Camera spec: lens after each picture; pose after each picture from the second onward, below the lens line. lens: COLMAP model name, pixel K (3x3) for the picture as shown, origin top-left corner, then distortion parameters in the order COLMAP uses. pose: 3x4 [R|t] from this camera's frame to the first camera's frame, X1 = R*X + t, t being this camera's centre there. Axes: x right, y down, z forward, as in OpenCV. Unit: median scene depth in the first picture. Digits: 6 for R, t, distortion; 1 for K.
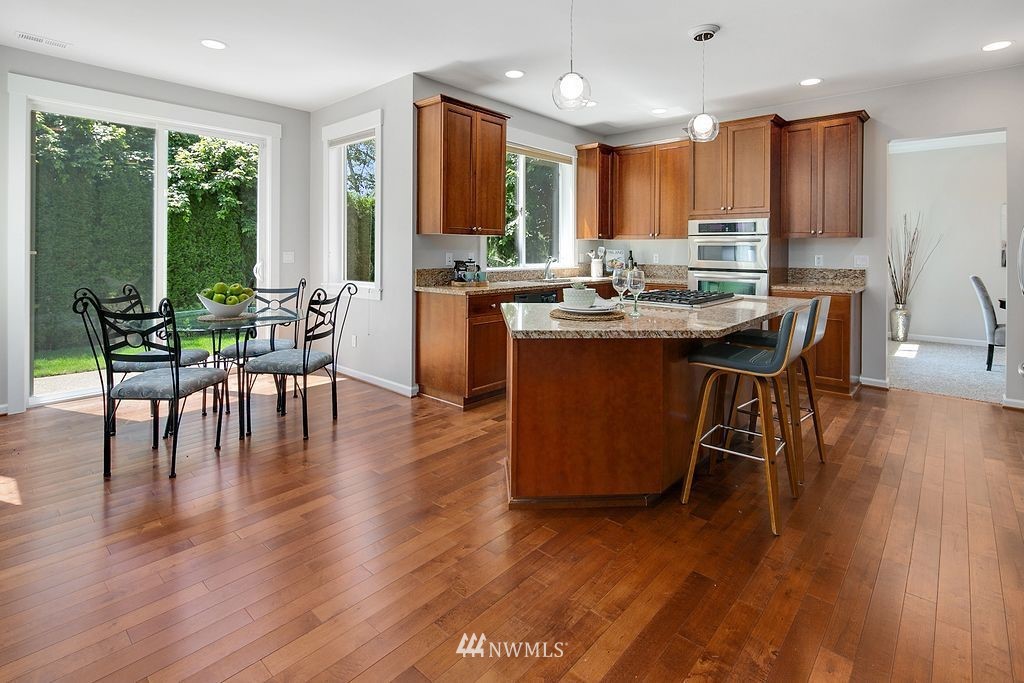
lens RADIAL K [[506.6, 0, 515.8], [0, 506.6, 257.7], [0, 0, 1]] dist [0.004580, -0.001652]
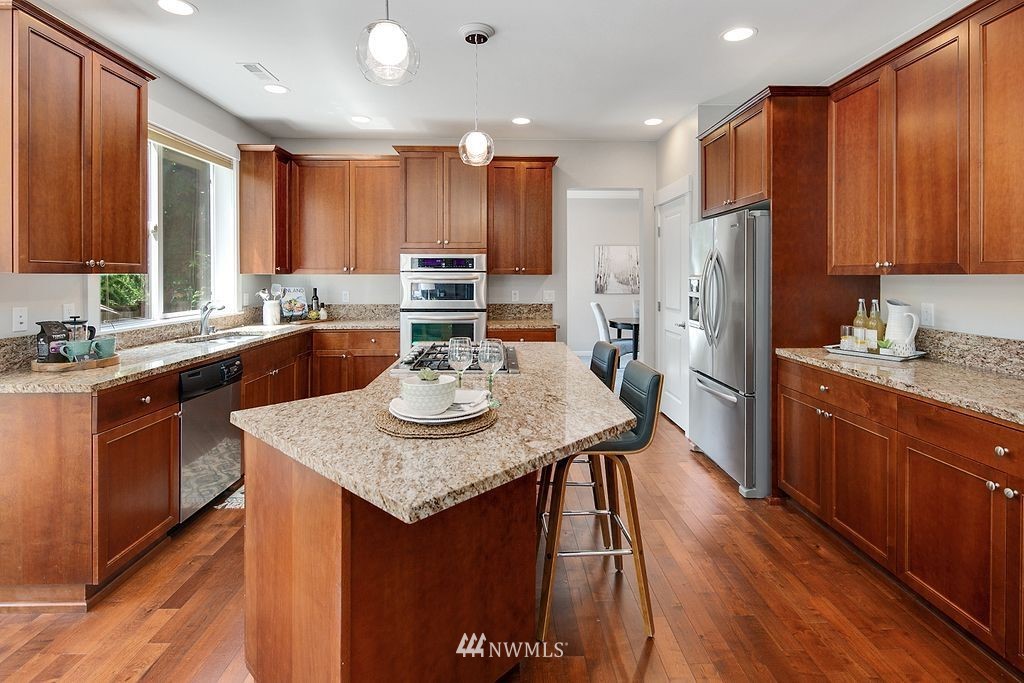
lens RADIAL K [[506.6, 0, 512.3], [0, 506.6, 280.3], [0, 0, 1]] dist [0.004580, -0.001652]
pose [[0.727826, -0.013016, 0.685639, -0.117293], [0.013728, 0.999896, 0.004410, -0.031696], [-0.685625, 0.006203, 0.727929, 0.261119]]
